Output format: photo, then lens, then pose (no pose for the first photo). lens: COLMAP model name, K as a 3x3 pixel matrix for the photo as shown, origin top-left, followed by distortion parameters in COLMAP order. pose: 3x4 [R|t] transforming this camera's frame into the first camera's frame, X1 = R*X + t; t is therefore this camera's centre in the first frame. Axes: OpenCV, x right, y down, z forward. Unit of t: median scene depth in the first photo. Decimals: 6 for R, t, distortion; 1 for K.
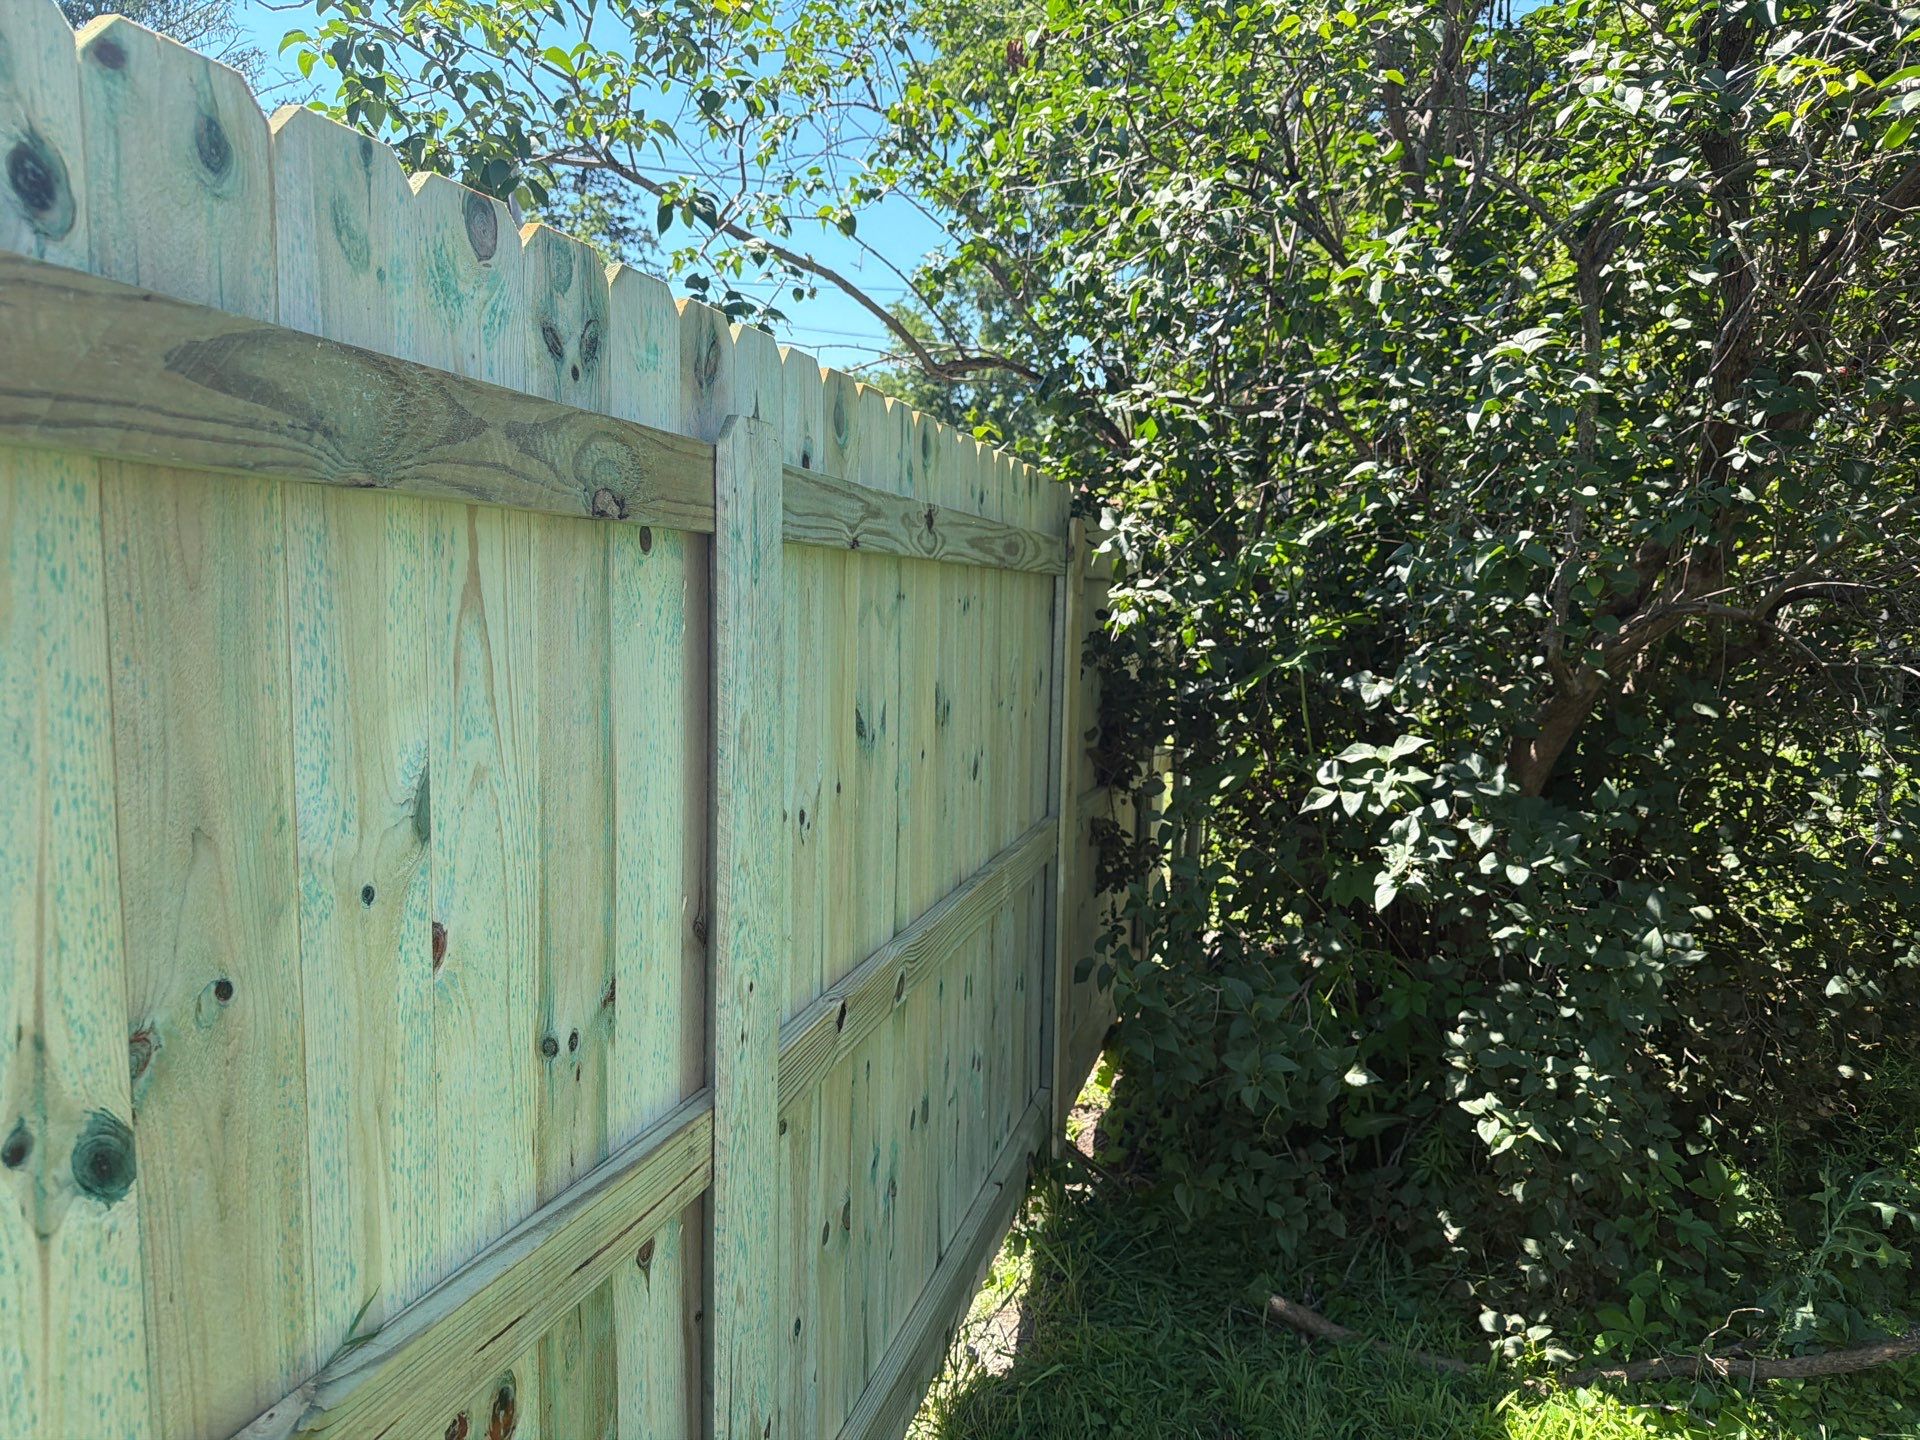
lens RADIAL K [[1352.9, 0, 960.0], [0, 1352.9, 720.0], [0, 0, 1]] dist [0.031683, -0.029462]
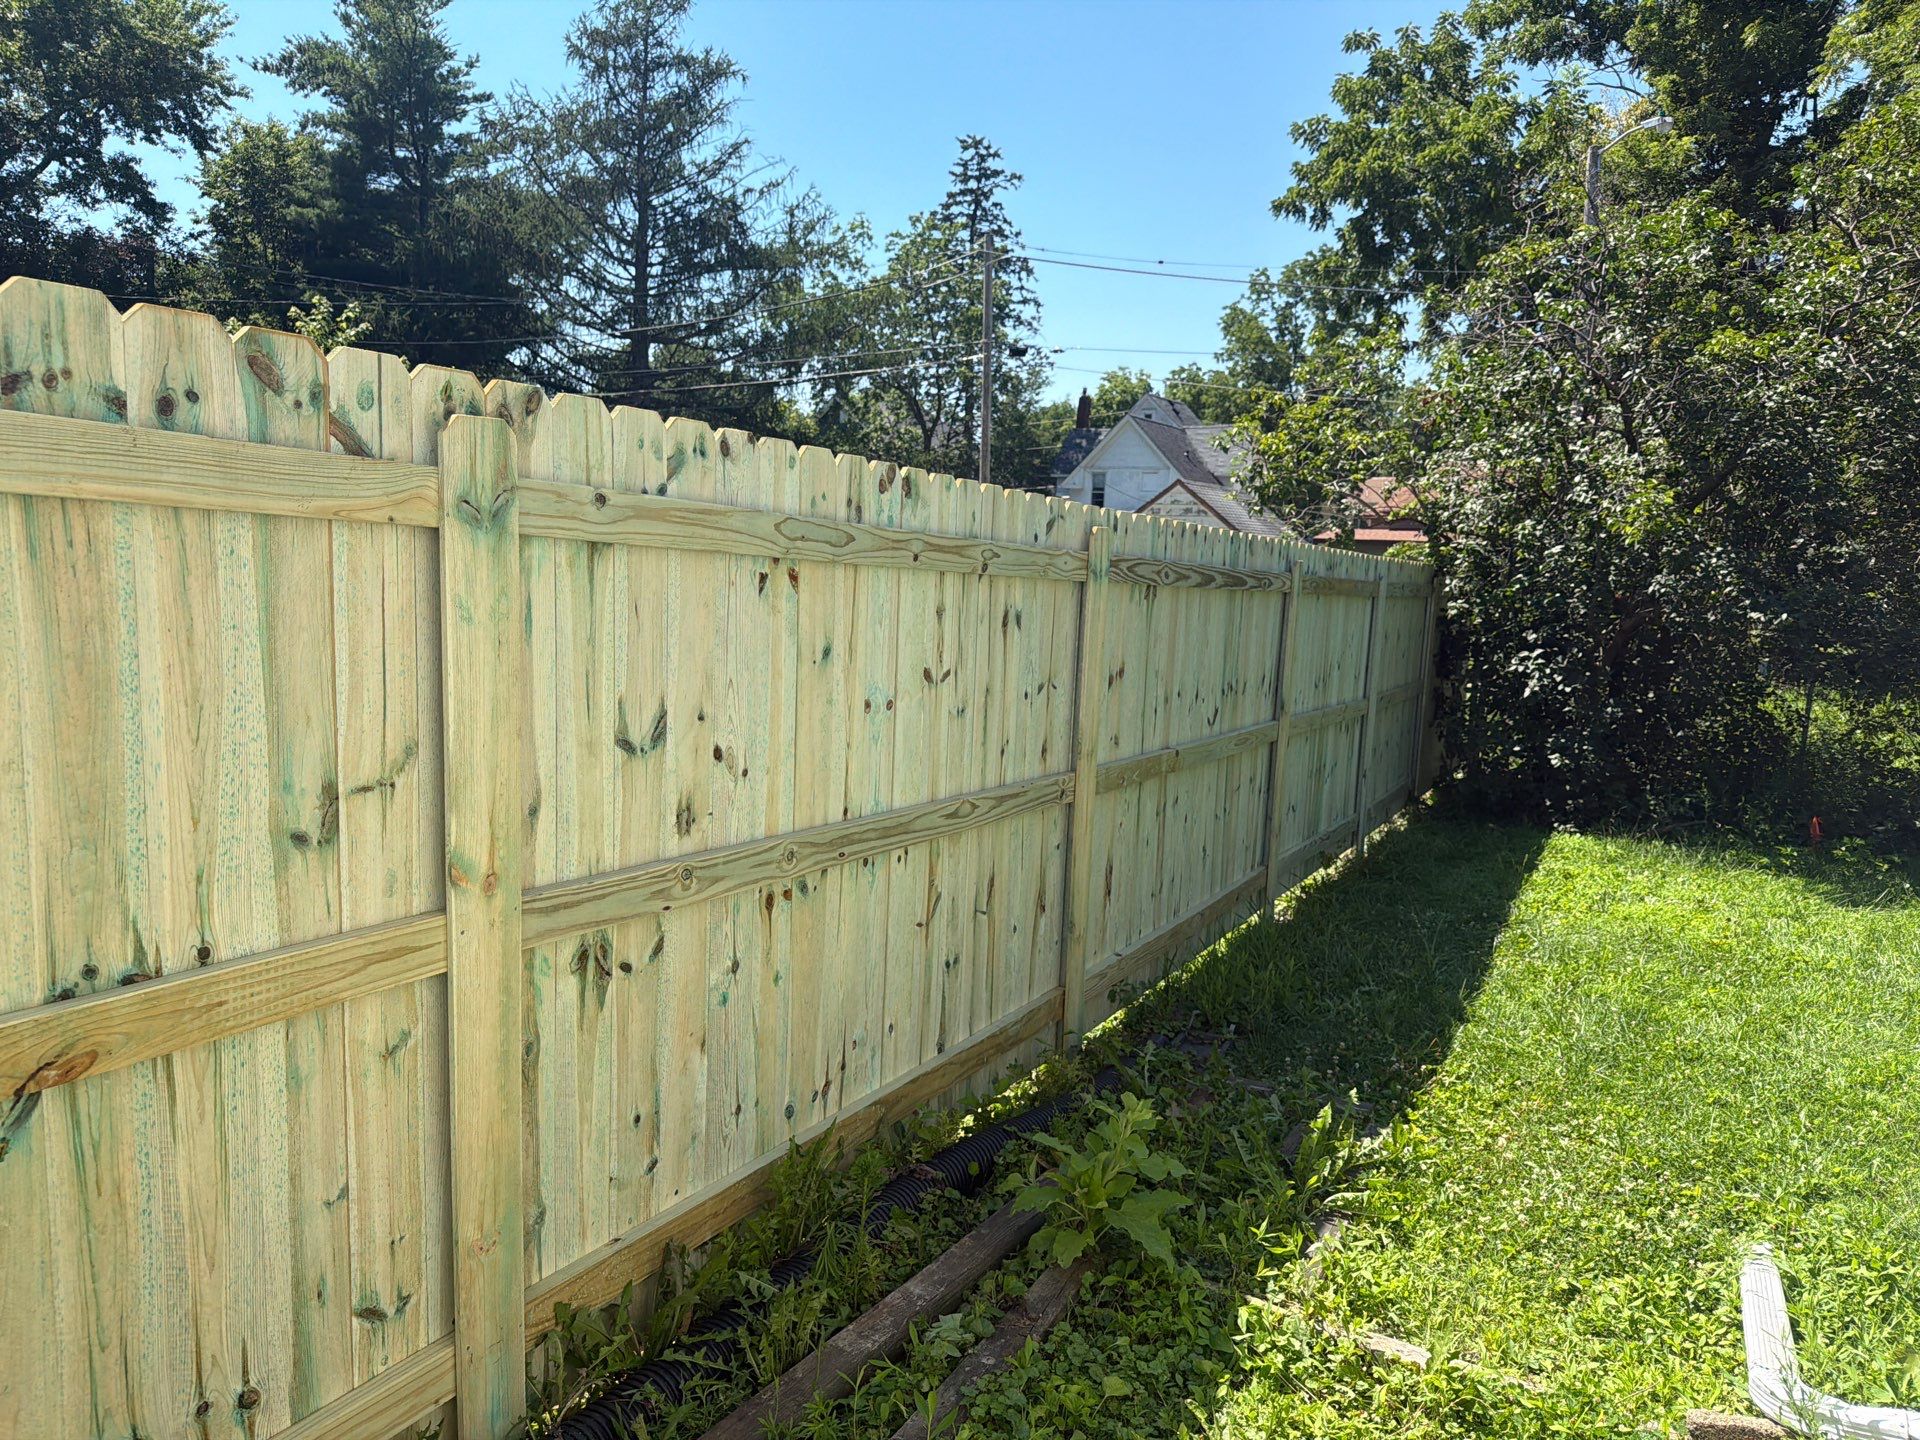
lens RADIAL K [[1352.9, 0, 960.0], [0, 1352.9, 720.0], [0, 0, 1]] dist [0.031683, -0.029462]
pose [[0.975113, 0.048451, -0.216349, -0.294391], [-0.045759, 0.998800, 0.017438, 0.169447], [0.216934, -0.007104, 0.976160, -2.291619]]
